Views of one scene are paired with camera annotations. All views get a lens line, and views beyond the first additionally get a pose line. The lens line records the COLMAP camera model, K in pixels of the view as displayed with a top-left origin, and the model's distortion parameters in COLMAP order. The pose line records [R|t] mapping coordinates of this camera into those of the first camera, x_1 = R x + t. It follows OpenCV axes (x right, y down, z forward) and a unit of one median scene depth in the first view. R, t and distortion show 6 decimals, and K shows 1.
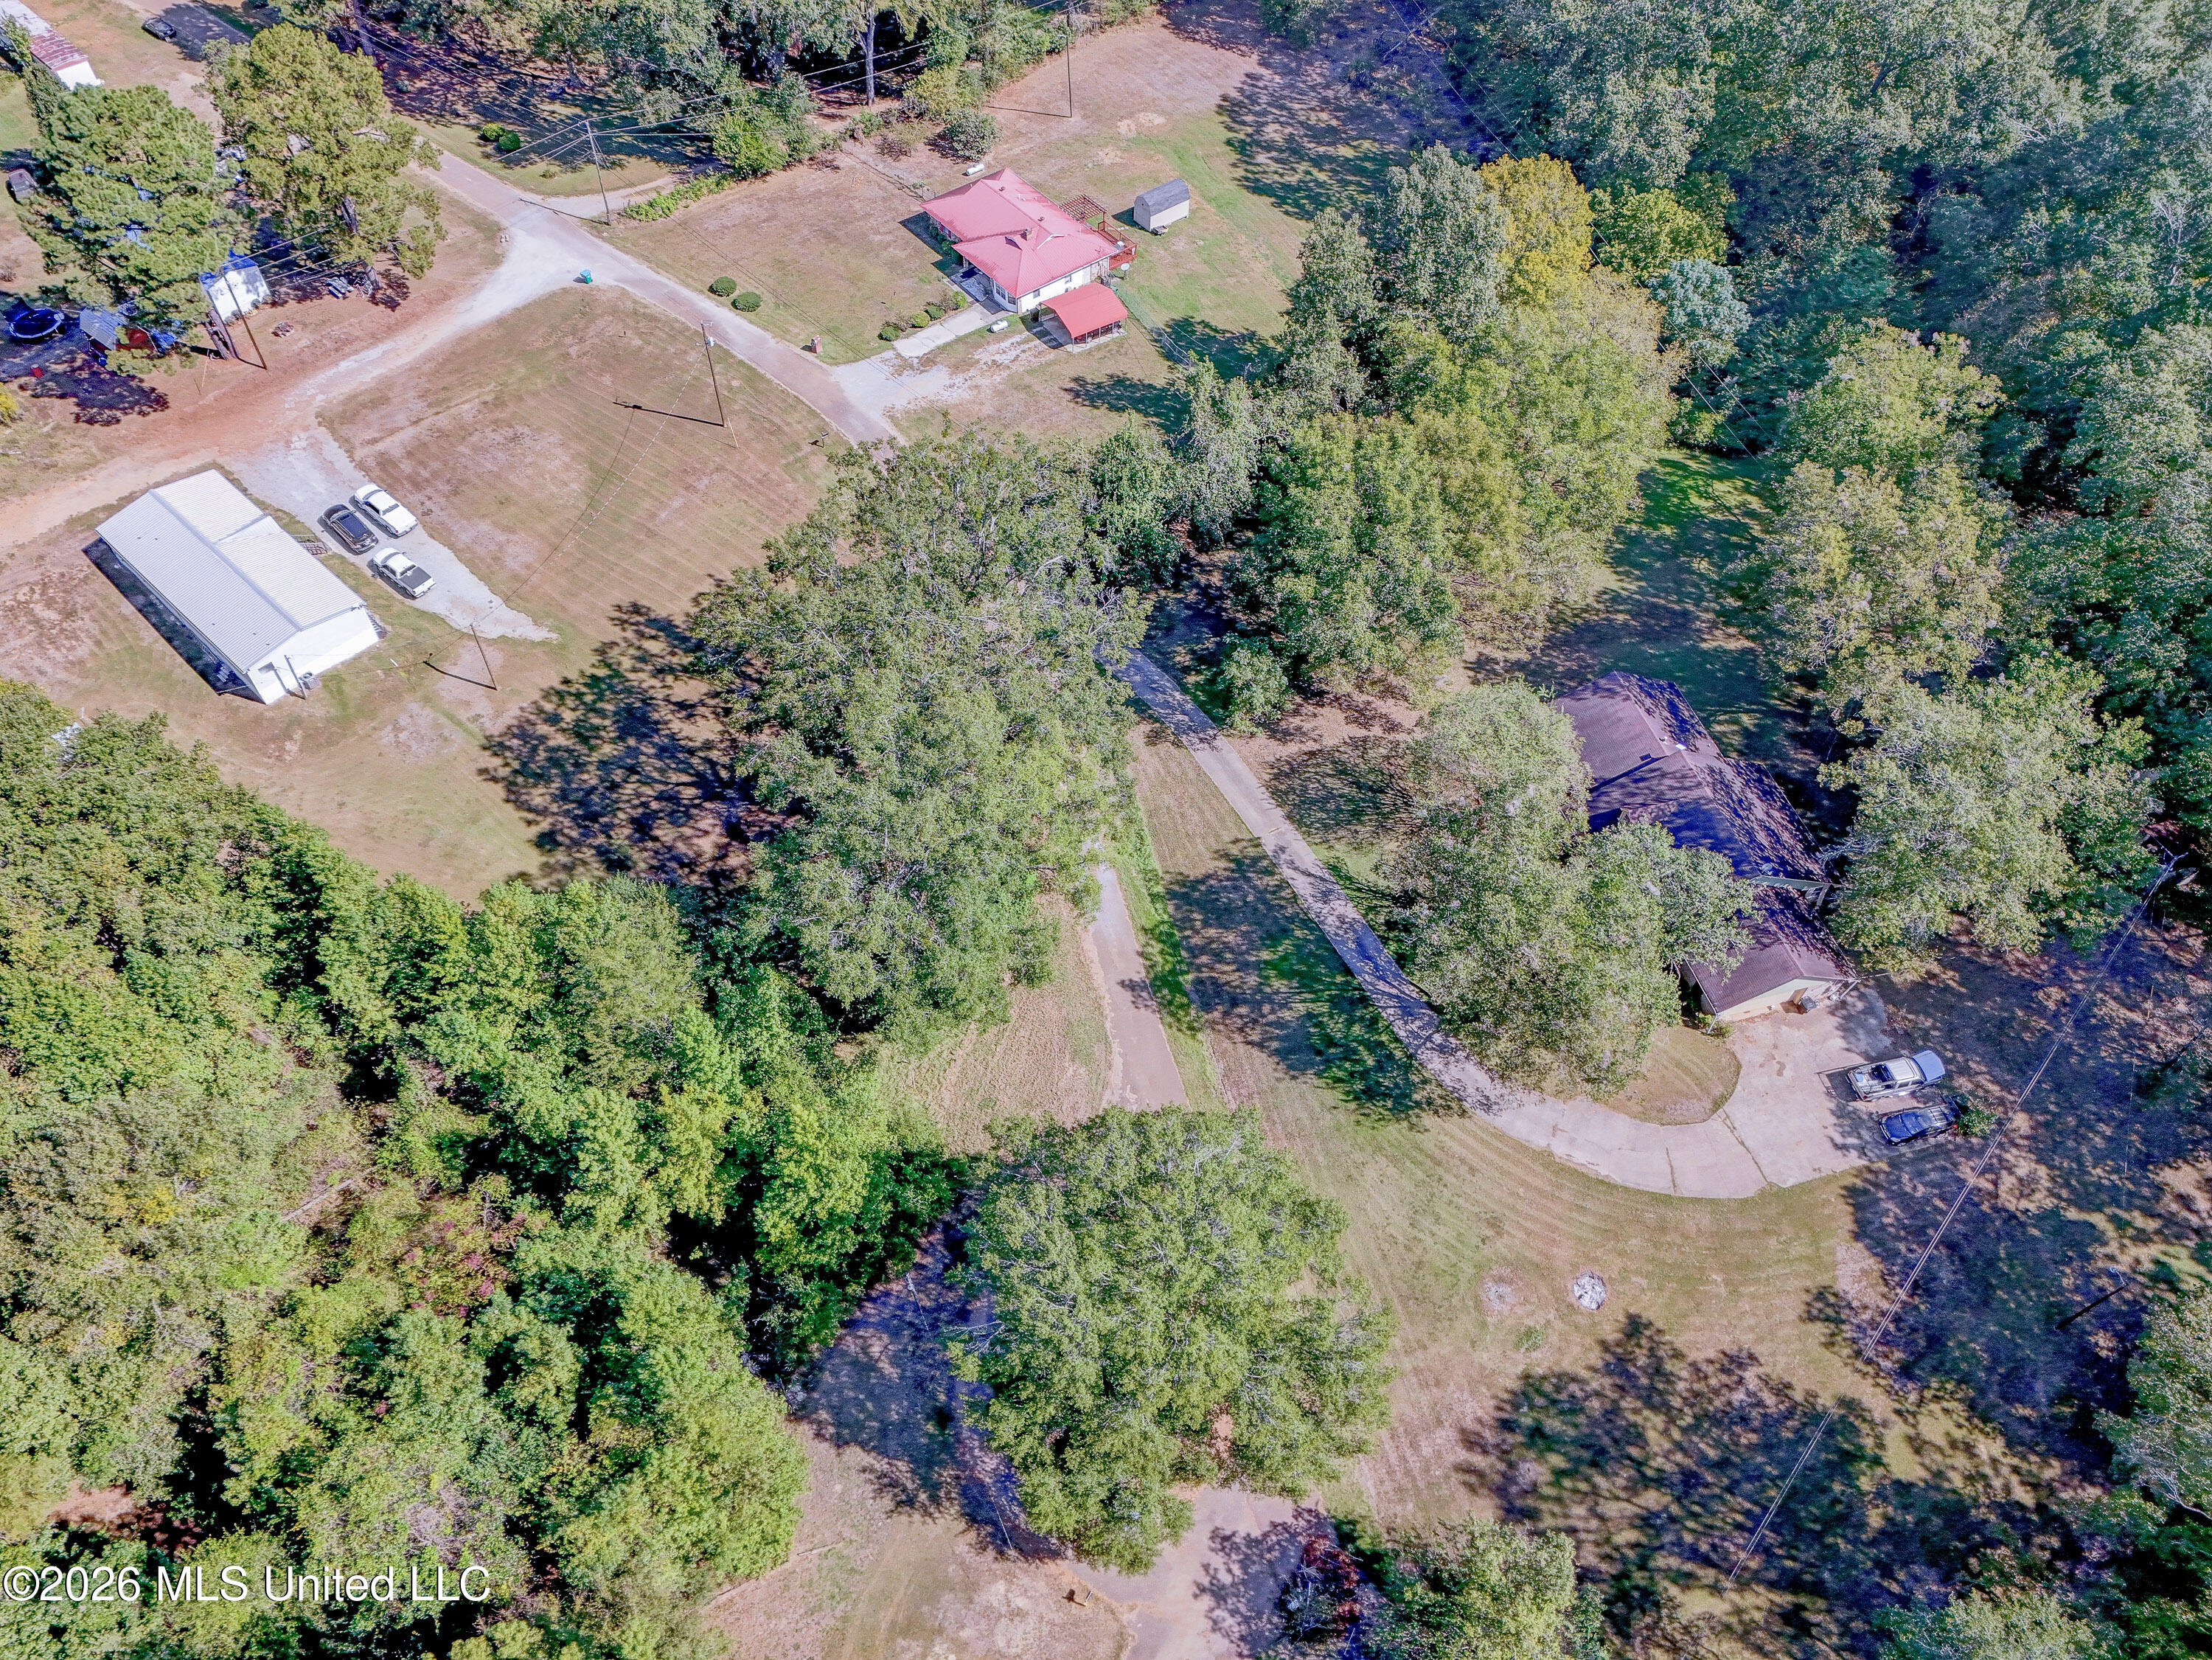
lens RADIAL K [[1637.5, 0, 1100.9], [0, 1637.5, 817.4], [0, 0, 1]] dist [0.048719, -0.030931]
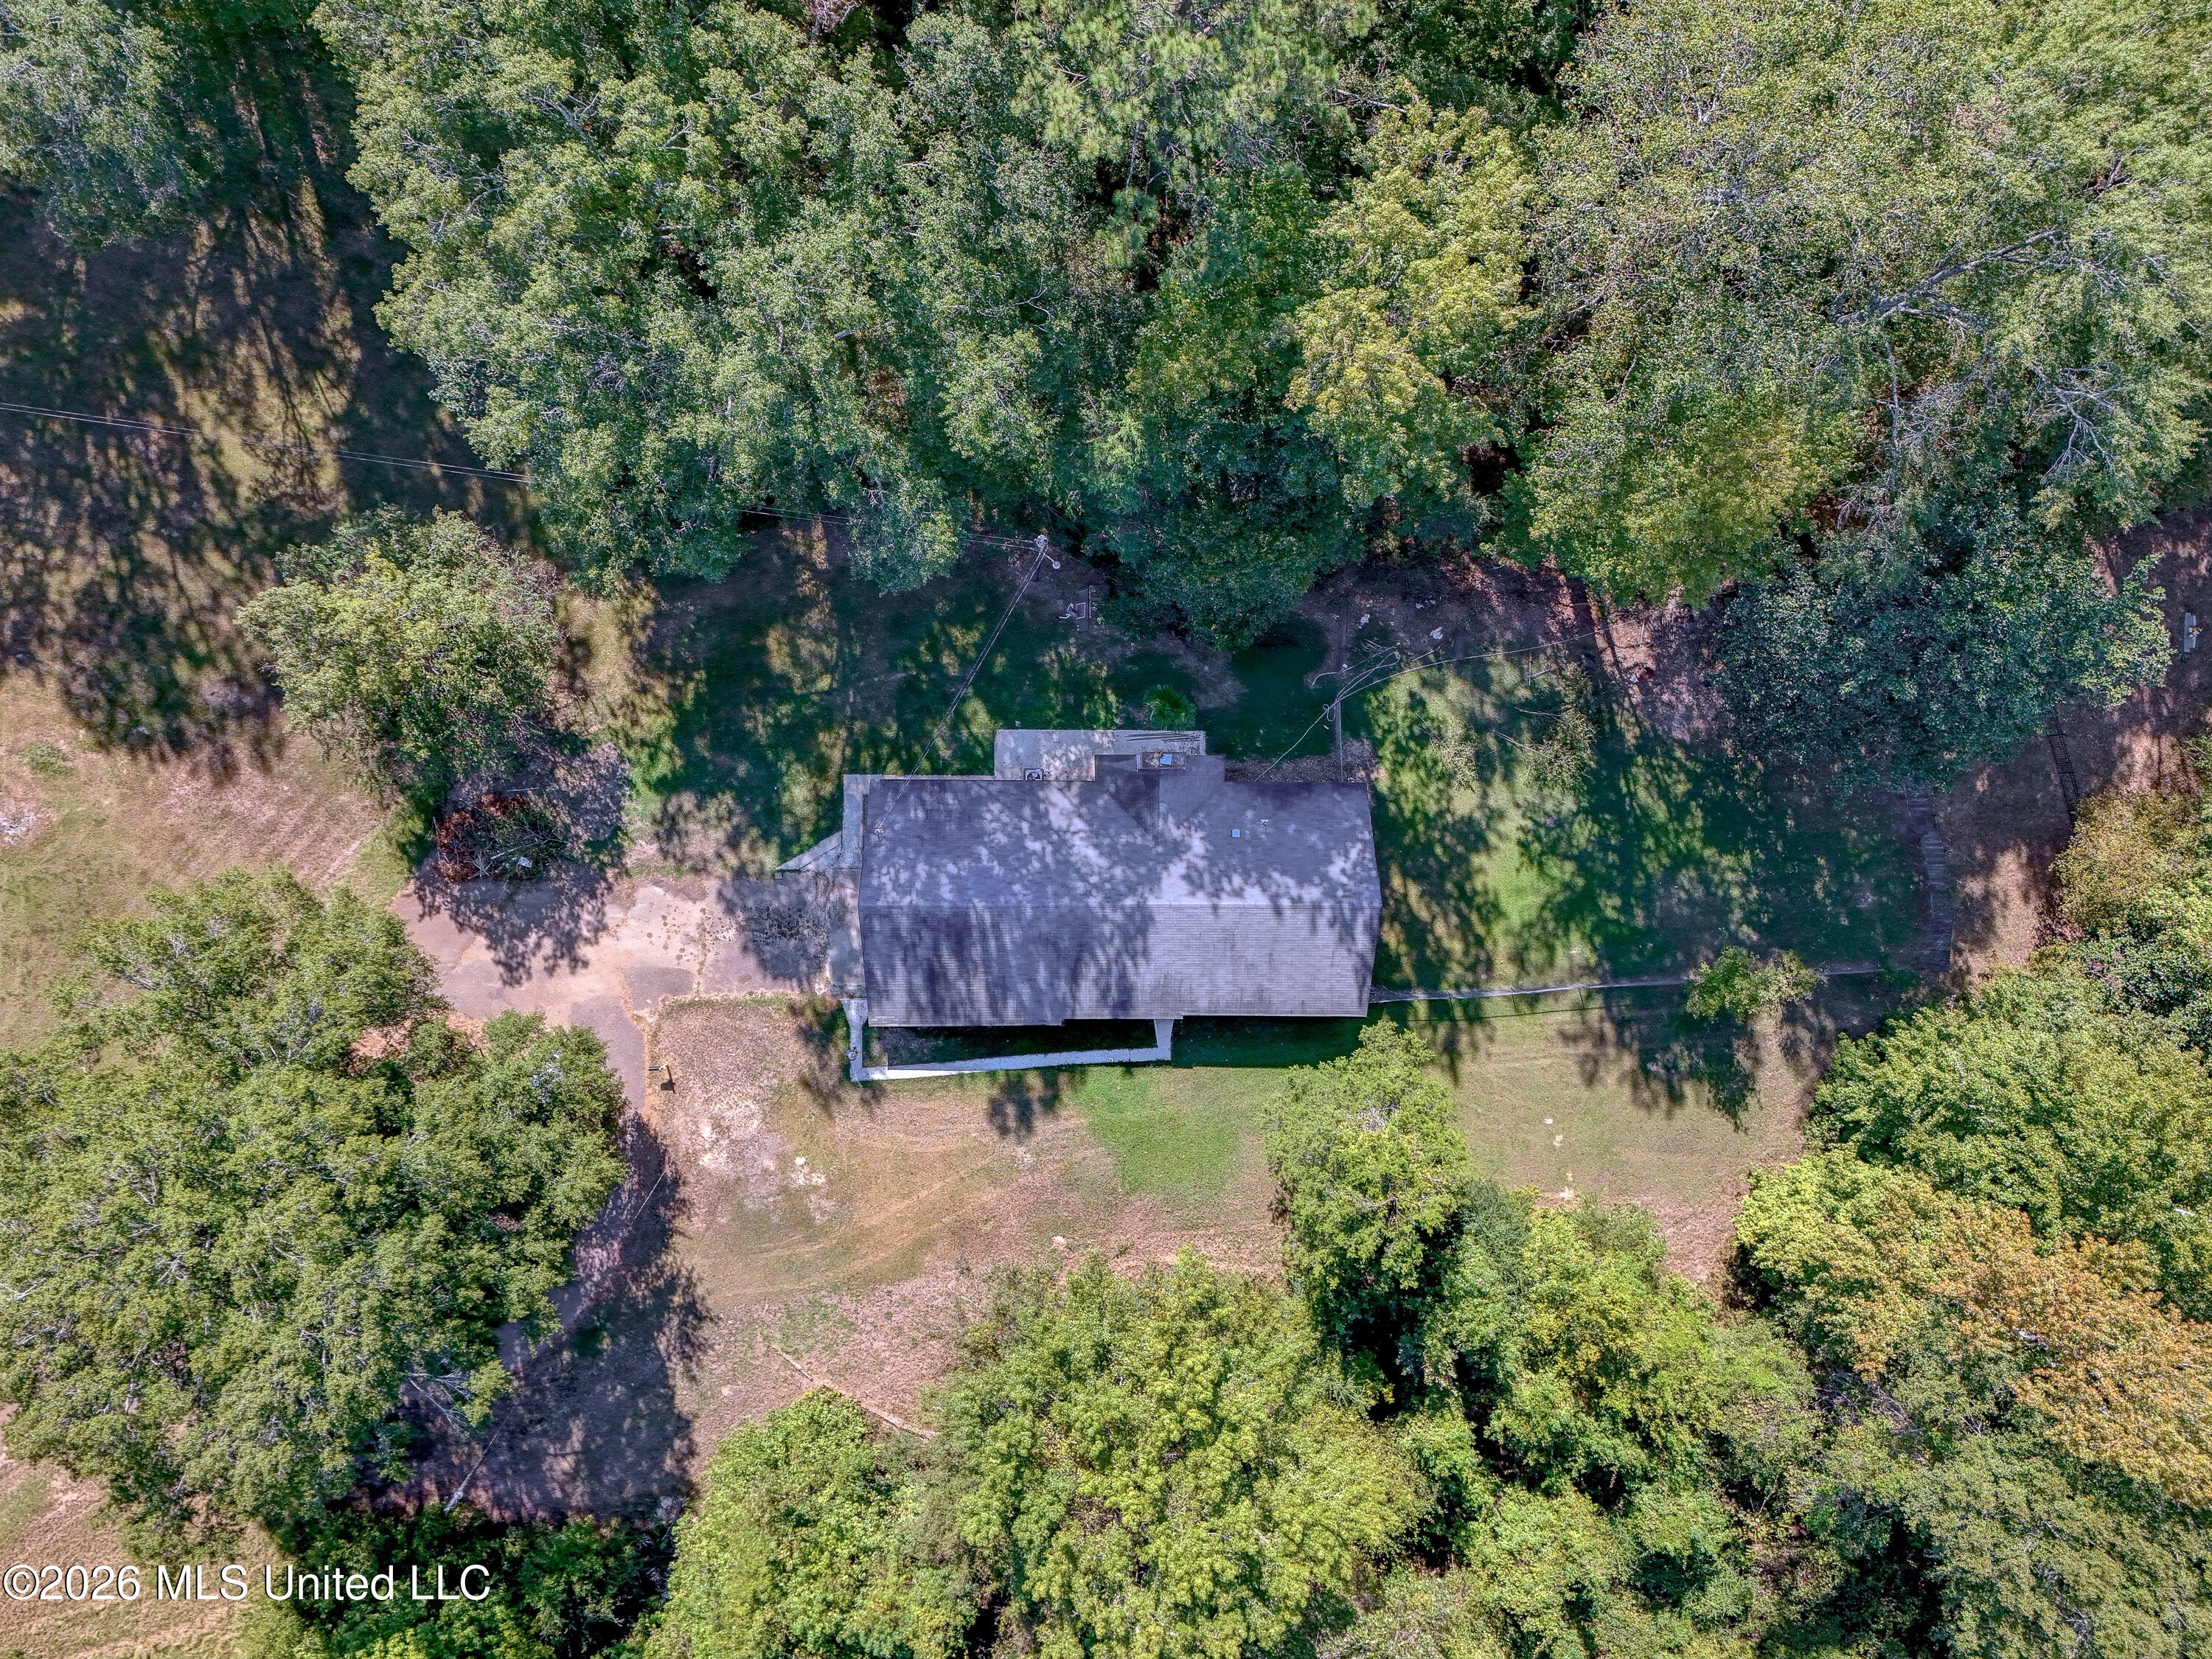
lens RADIAL K [[1637.4, 0, 1106.7], [0, 1637.4, 833.7], [0, 0, 1]] dist [0.048719, -0.030931]
pose [[-0.555301, -0.830626, -0.041255, -0.000858], [0.632217, -0.453847, 0.627952, 0.139436], [-0.540317, 0.322620, 0.777158, 0.177597]]
